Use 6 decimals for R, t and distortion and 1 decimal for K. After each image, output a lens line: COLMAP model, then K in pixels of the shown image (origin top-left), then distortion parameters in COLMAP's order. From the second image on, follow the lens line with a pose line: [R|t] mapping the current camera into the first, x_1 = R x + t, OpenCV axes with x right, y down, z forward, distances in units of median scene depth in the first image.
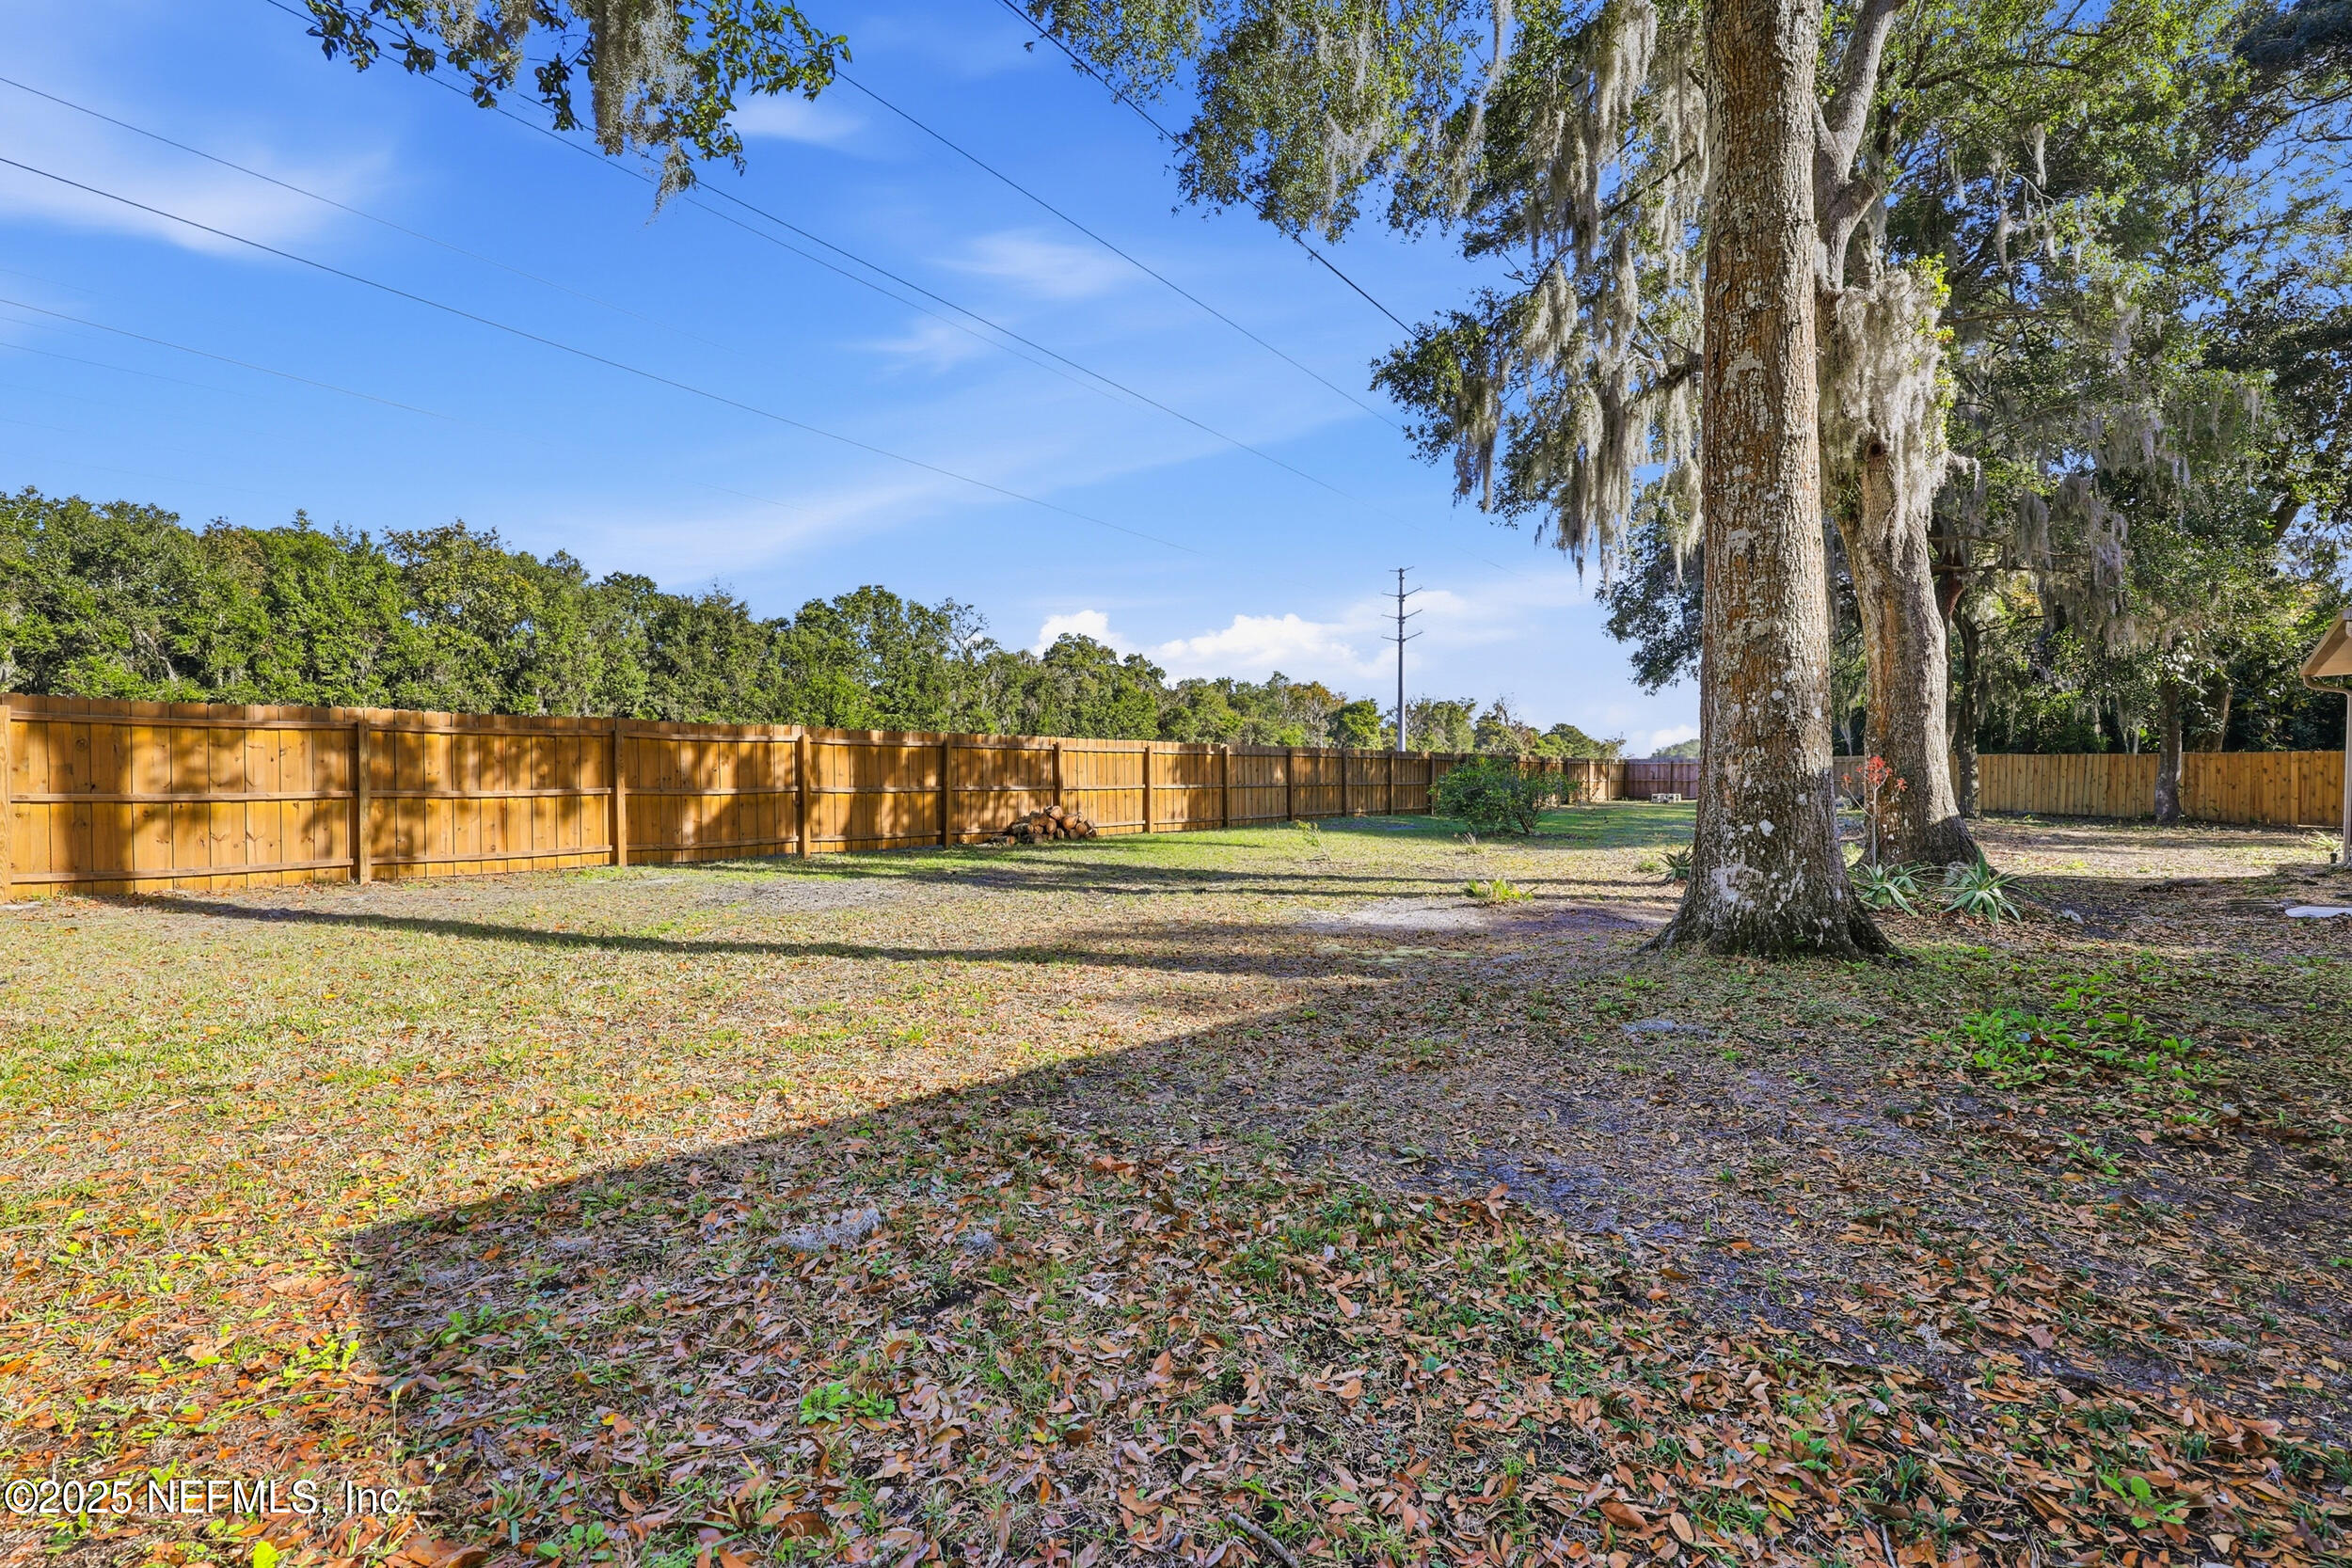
lens RADIAL K [[957.3, 0, 1176.0], [0, 957.3, 784.0], [0, 0, 1]] dist [0.010321, 0.000147]
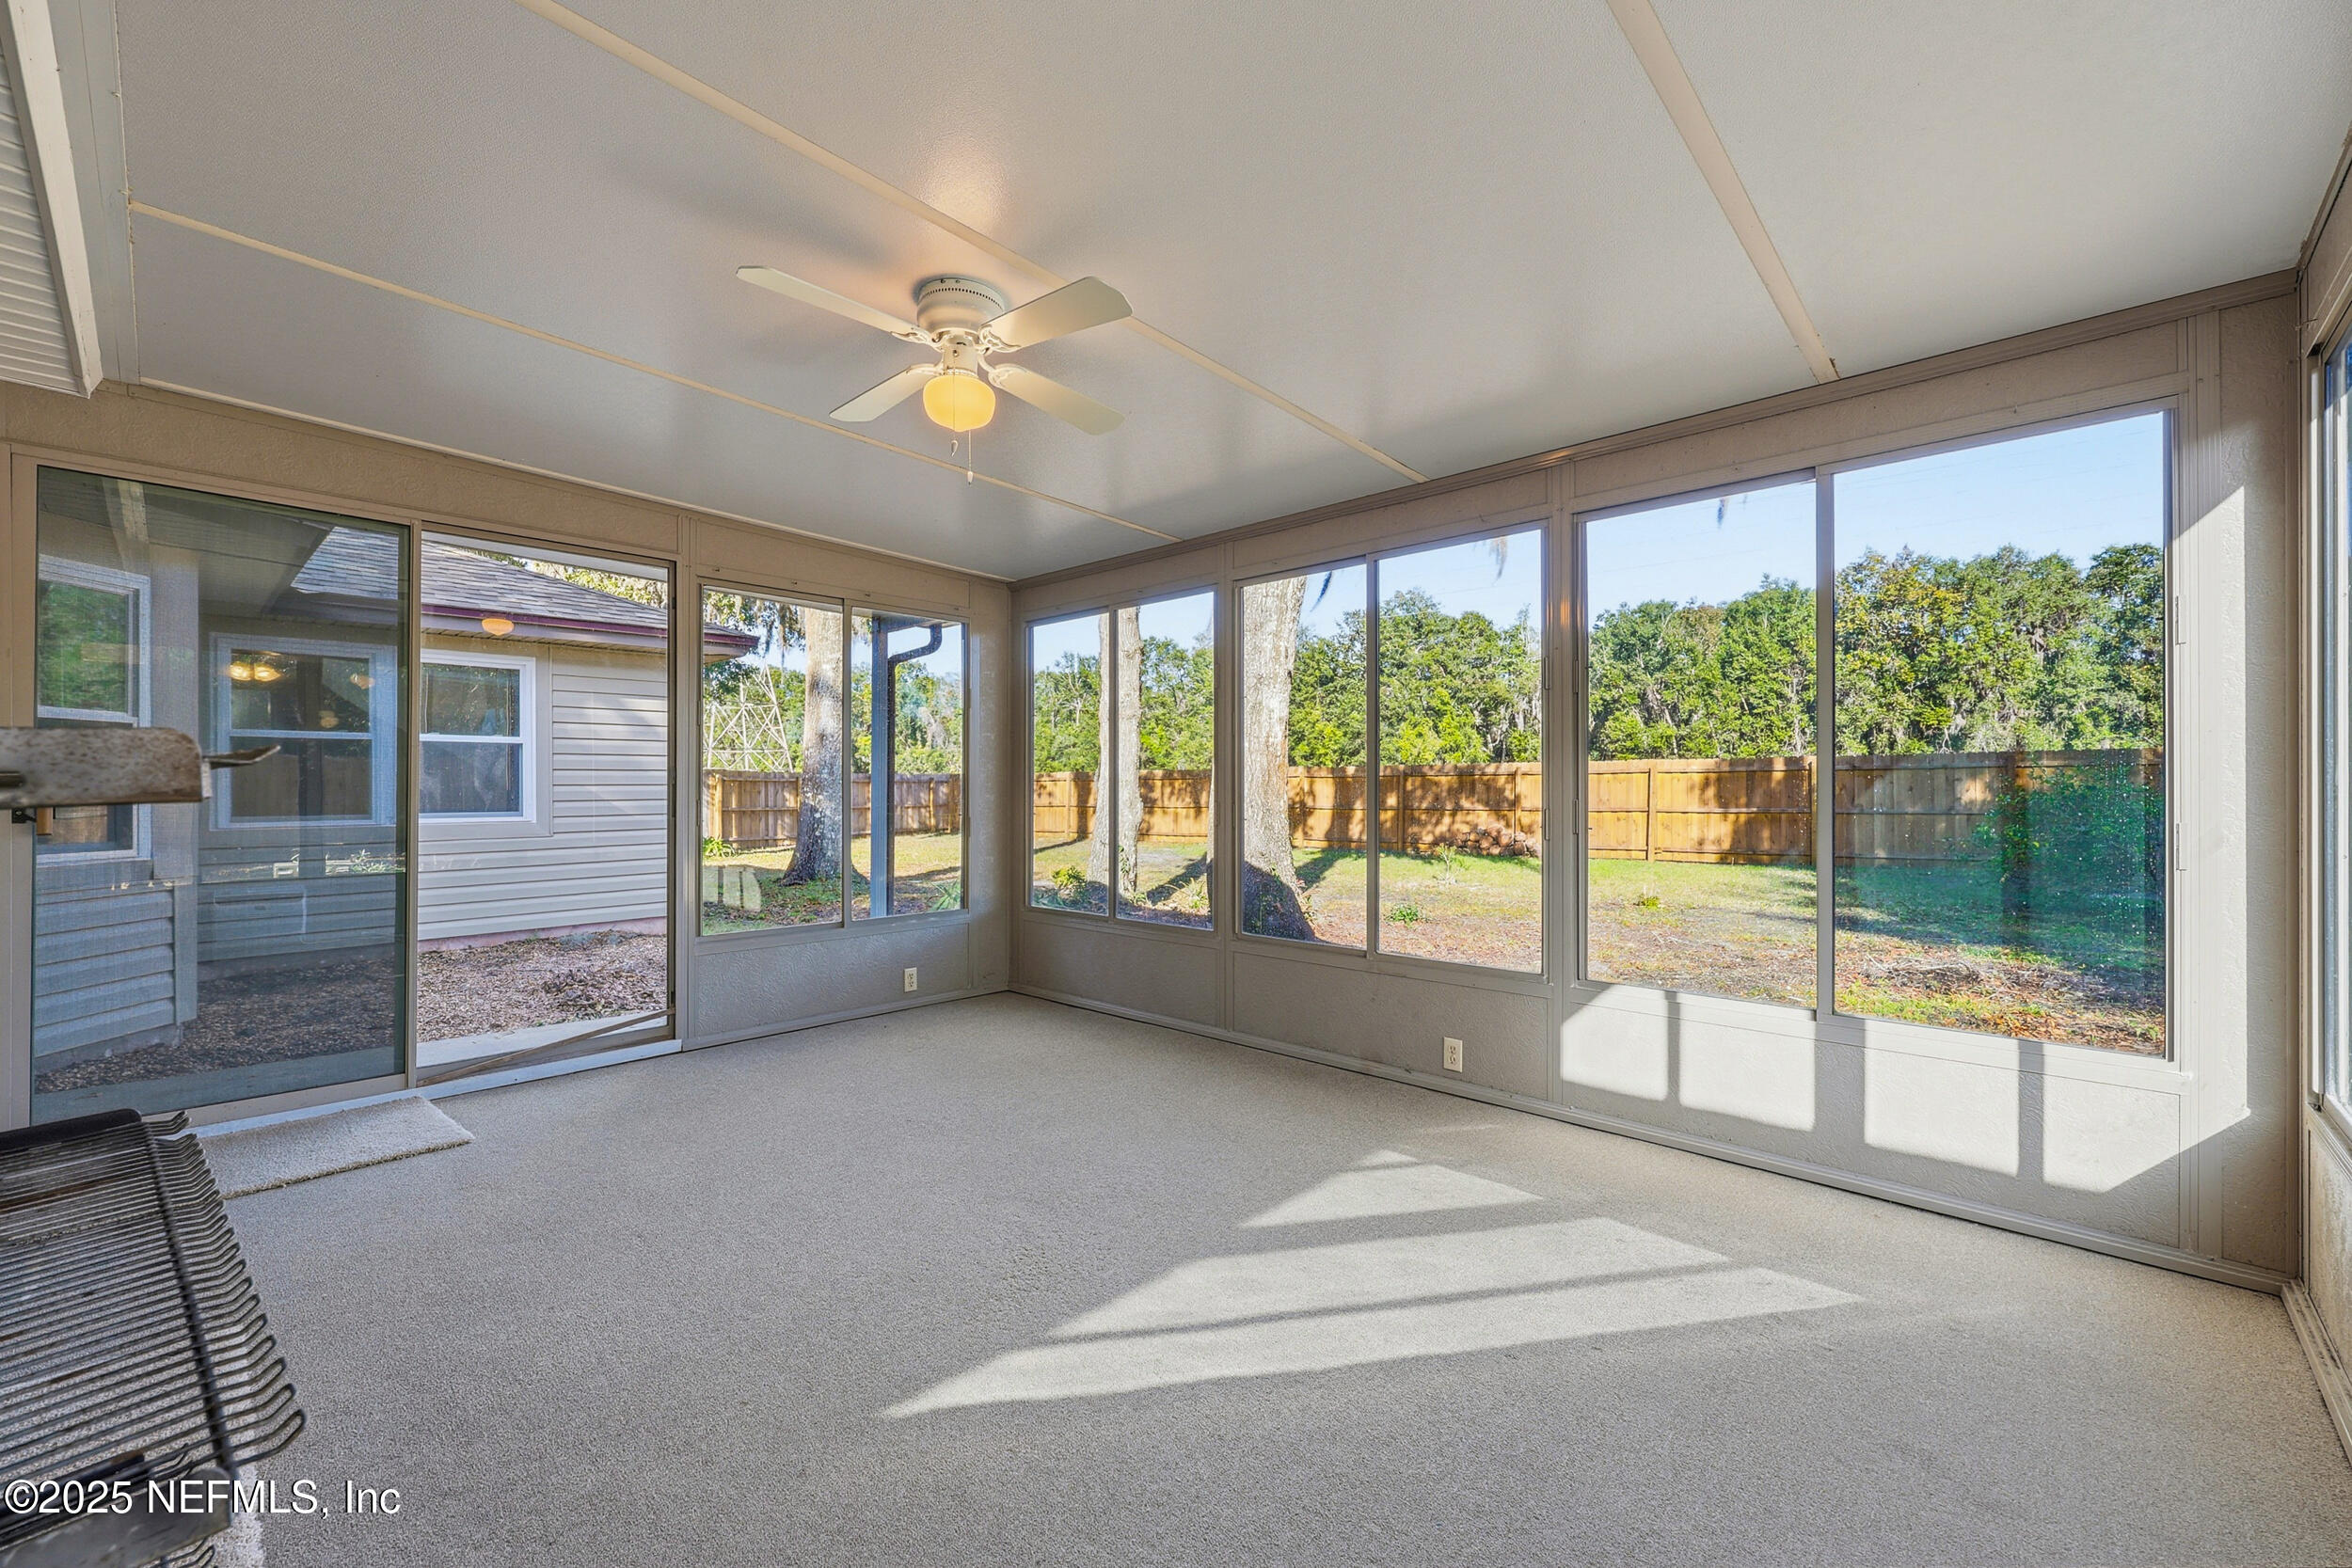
lens RADIAL K [[957.3, 0, 1176.0], [0, 957.3, 784.0], [0, 0, 1]] dist [0.010321, 0.000147]
pose [[0.106514, -0.008609, -0.994274, 1.008689], [-0.003131, 0.999955, -0.008994, -0.013068], [0.994306, 0.004071, 0.106482, 0.525085]]
